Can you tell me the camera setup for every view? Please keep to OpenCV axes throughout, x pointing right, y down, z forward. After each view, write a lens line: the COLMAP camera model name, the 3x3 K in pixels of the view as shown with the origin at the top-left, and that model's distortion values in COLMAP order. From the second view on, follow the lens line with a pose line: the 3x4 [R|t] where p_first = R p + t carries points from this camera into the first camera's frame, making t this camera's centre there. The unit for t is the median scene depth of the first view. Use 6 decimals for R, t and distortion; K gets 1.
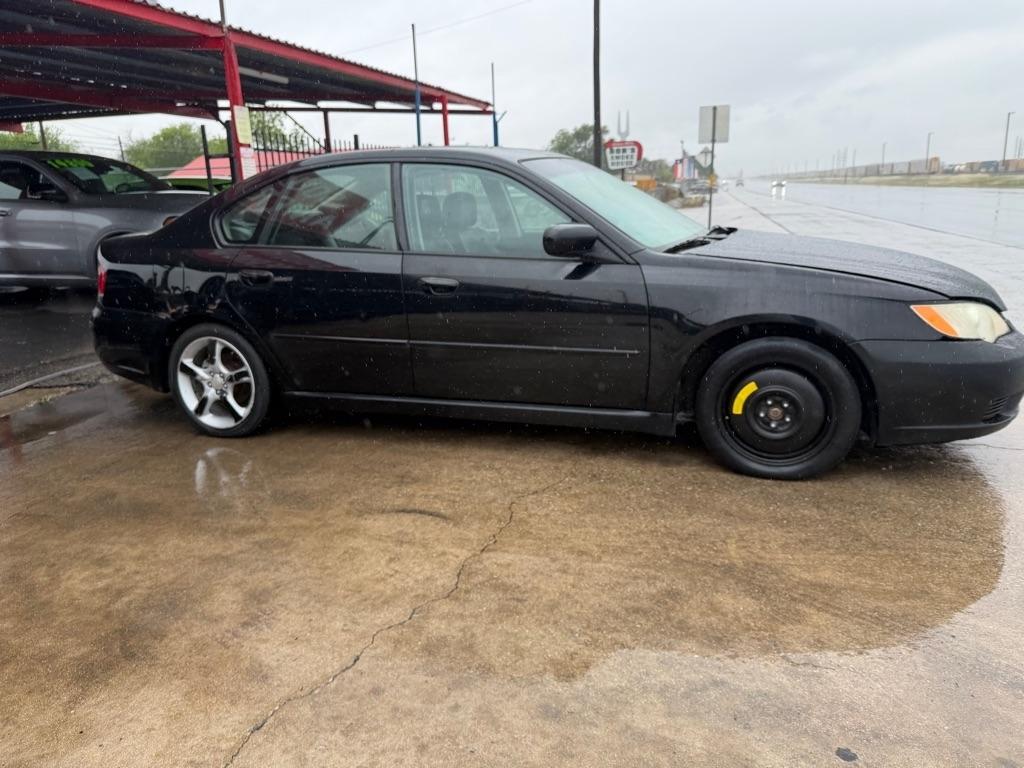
lens RADIAL K [[731.6, 0, 517.1], [0, 731.6, 370.5], [0, 0, 1]] dist [0.030161, -0.046057]
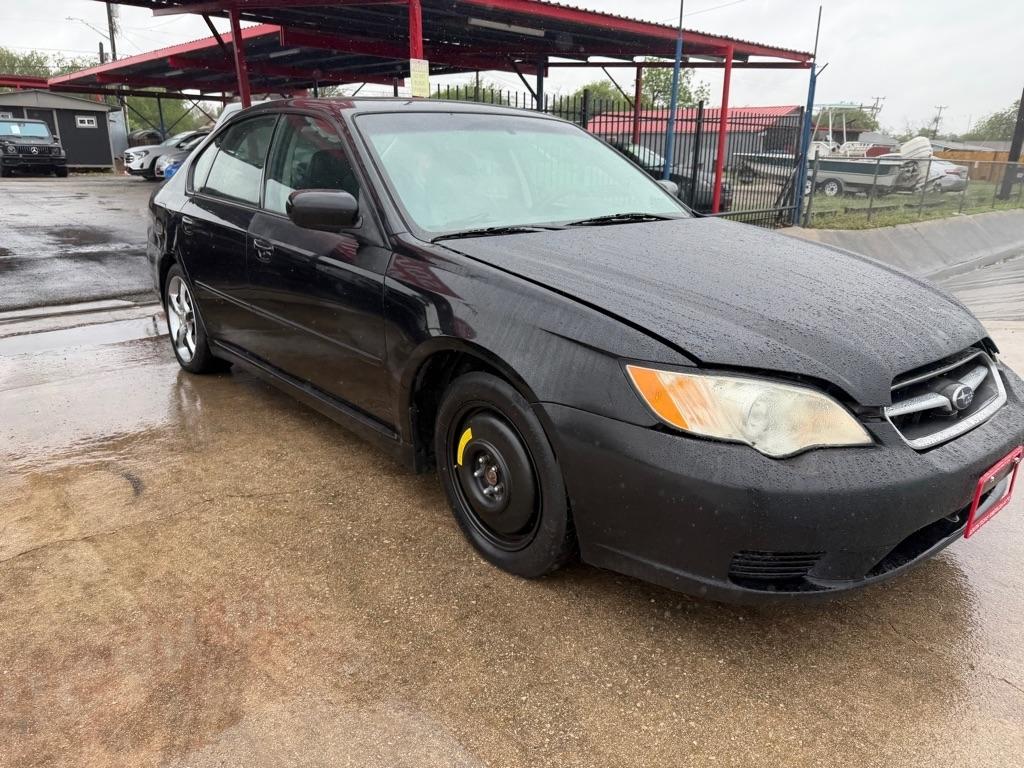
lens RADIAL K [[731.6, 0, 519.8], [0, 731.6, 373.8], [0, 0, 1]] dist [0.030161, -0.046057]
pose [[0.860970, 0.188917, -0.472272, 0.646639], [-0.162702, 0.981975, 0.096195, -0.107574], [0.481932, -0.005982, 0.876188, 0.351850]]
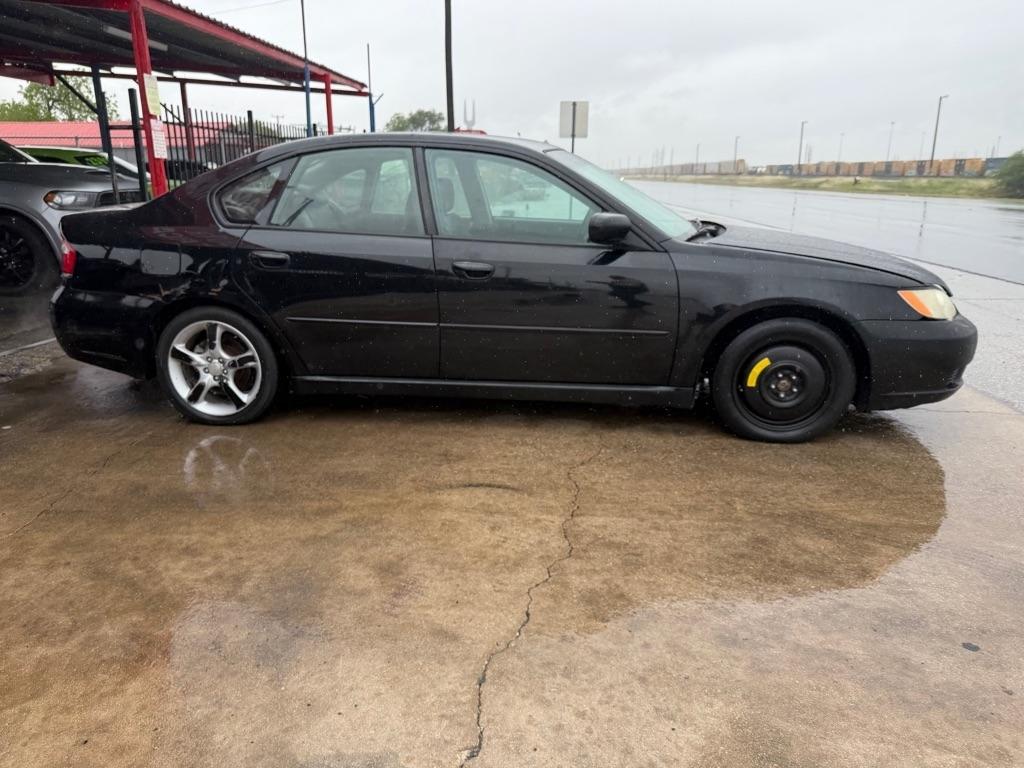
lens RADIAL K [[731.6, 0, 511.6], [0, 731.6, 373.4], [0, 0, 1]] dist [0.030161, -0.046057]
pose [[0.976969, -0.017782, 0.212640, -0.281811], [0.013564, 0.999682, 0.021278, 0.009470], [-0.212951, -0.017904, 0.976899, -0.023729]]
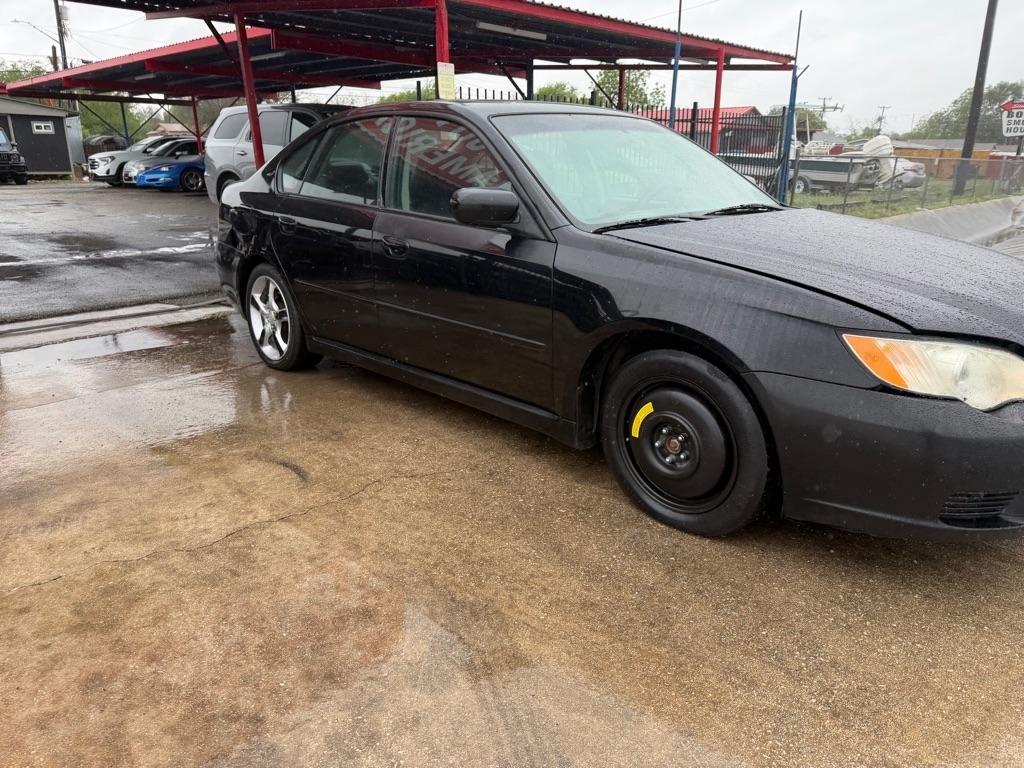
lens RADIAL K [[731.6, 0, 521.2], [0, 731.6, 374.4], [0, 0, 1]] dist [0.030161, -0.046057]
pose [[0.891126, 0.164452, -0.422906, 0.486726], [-0.141375, 0.986247, 0.085617, -0.057538], [0.431170, -0.016508, 0.902120, 0.199000]]
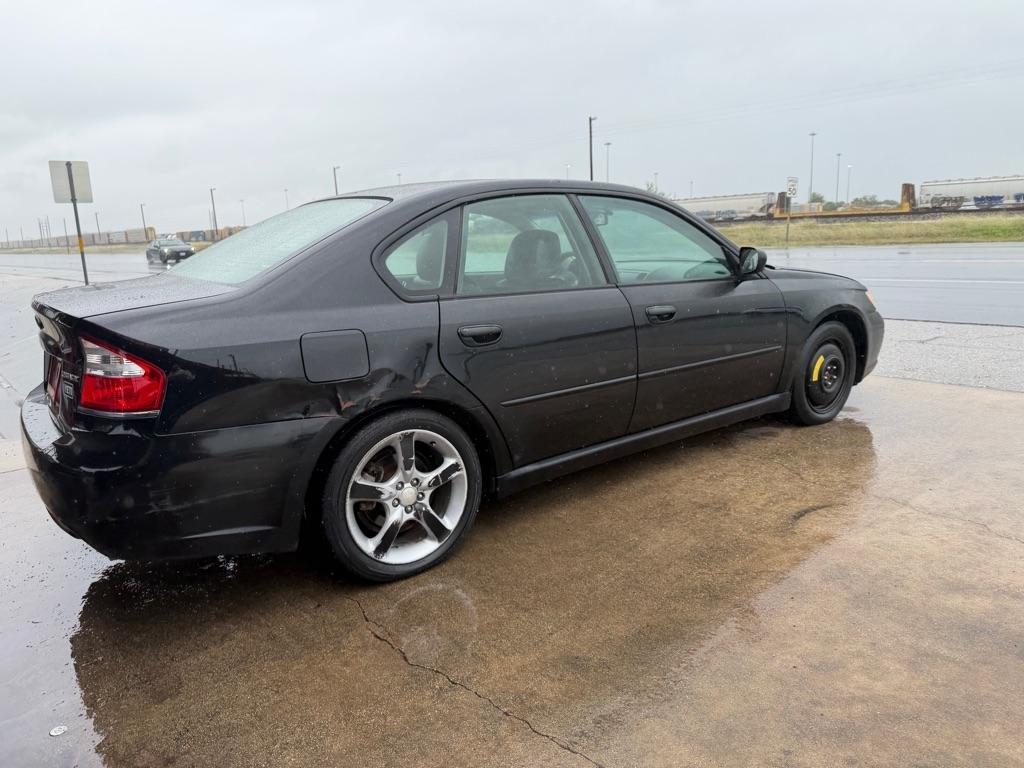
lens RADIAL K [[731.6, 0, 518.0], [0, 731.6, 362.7], [0, 0, 1]] dist [0.030161, -0.046057]
pose [[0.561608, -0.139299, 0.815593, -1.070199], [0.220320, 0.975314, 0.014868, -0.111347], [-0.797531, 0.171341, 0.578435, 0.599194]]
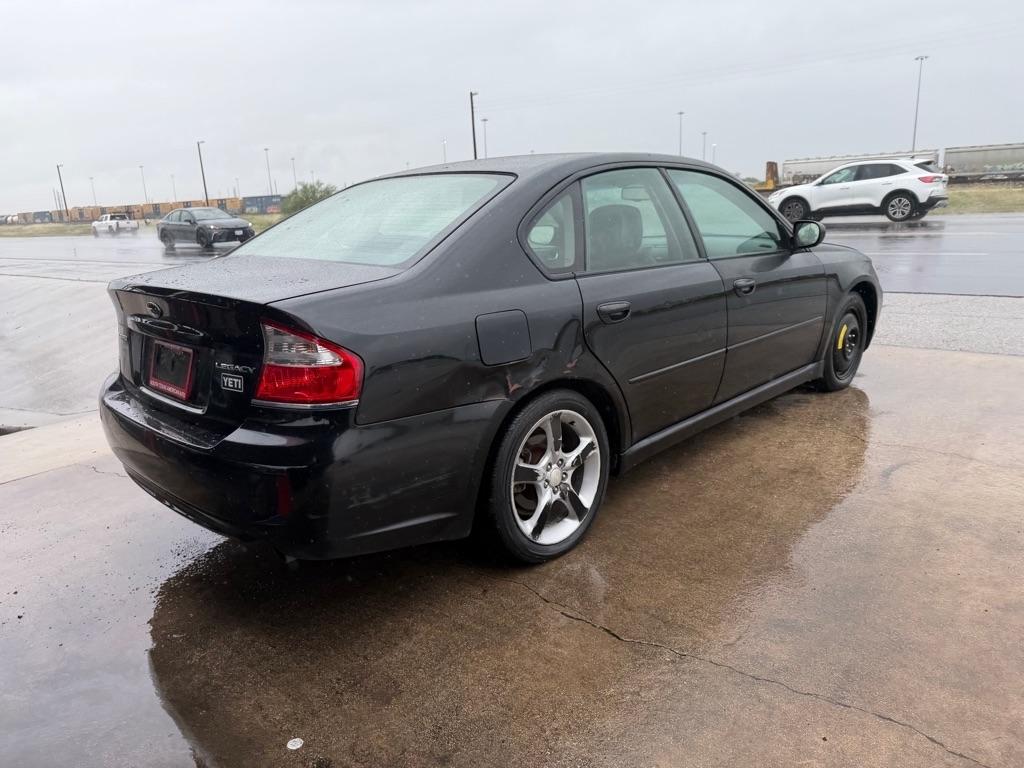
lens RADIAL K [[731.6, 0, 503.3], [0, 731.6, 382.7], [0, 0, 1]] dist [0.030161, -0.046057]
pose [[0.435498, -0.203245, 0.876945, -1.208355], [0.246775, 0.963813, 0.100827, -0.177819], [-0.865704, 0.172499, 0.469894, 0.848231]]
